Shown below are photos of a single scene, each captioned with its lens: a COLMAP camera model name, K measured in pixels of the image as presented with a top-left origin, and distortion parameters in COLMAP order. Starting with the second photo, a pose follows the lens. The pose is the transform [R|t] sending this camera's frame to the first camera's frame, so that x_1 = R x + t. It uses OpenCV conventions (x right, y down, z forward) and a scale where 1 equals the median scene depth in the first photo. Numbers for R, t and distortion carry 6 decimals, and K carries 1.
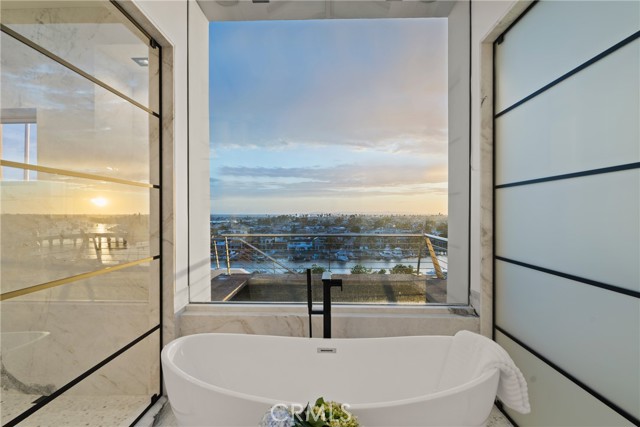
lens RADIAL K [[340.7, 0, 320.0], [0, 340.7, 213.5], [0, 0, 1]] dist [-0.002131, -0.000387]
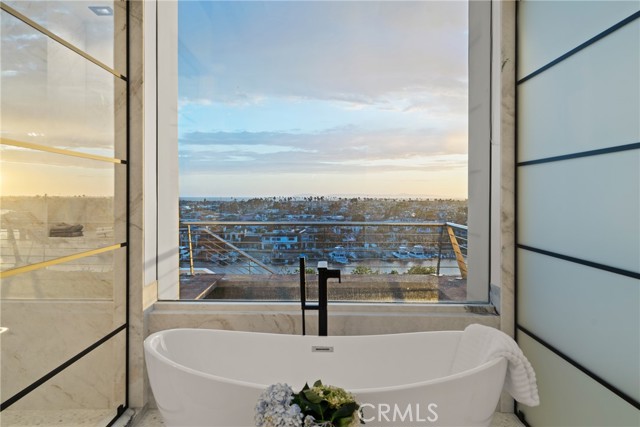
lens RADIAL K [[485.7, 0, 319.7], [0, 485.7, 193.9], [0, 0, 1]] dist [0.005457, 0.002258]
pose [[0.999708, 0.003773, 0.023848, -0.016385], [-0.003655, 0.999981, -0.004981, 0.005355], [-0.023866, 0.004893, 0.999703, -0.222532]]
